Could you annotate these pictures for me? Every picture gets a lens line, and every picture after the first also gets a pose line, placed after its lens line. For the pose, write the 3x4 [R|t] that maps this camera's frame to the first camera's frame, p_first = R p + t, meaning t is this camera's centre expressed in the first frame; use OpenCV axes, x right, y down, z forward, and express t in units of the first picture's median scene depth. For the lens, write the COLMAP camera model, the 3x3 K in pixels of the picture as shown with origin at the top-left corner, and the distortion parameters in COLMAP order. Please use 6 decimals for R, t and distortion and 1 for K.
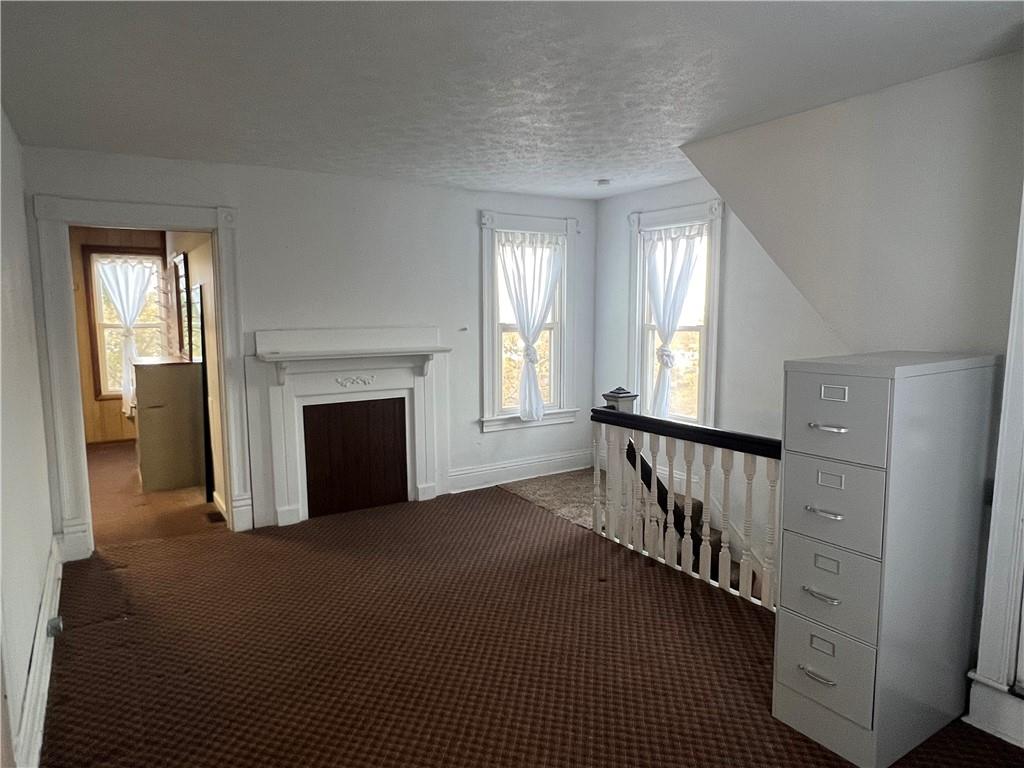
lens RADIAL K [[640.6, 0, 509.8], [0, 640.6, 384.2], [0, 0, 1]] dist [-0.007133, 0.001852]
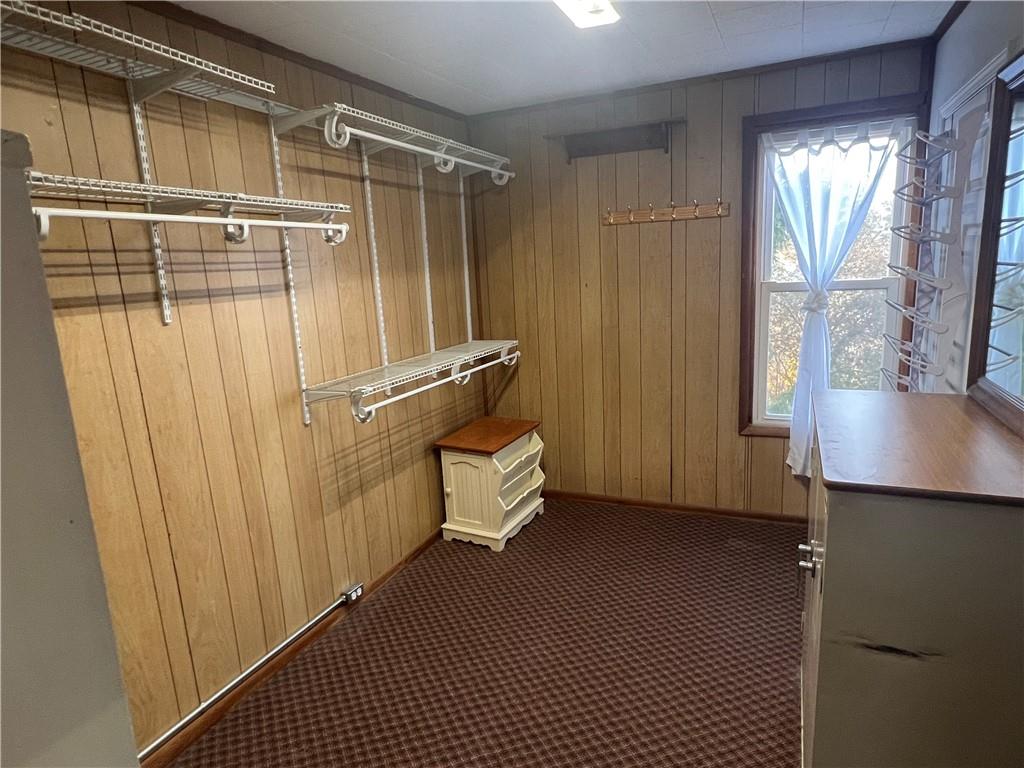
lens RADIAL K [[605.6, 0, 509.6], [0, 605.6, 385.8], [0, 0, 1]] dist [0.006985, 0.000545]
pose [[0.548632, 0.139520, -0.824341, -0.347234], [-0.043875, 0.989424, 0.138259, -0.070944], [0.834912, -0.039685, 0.548951, 0.568932]]
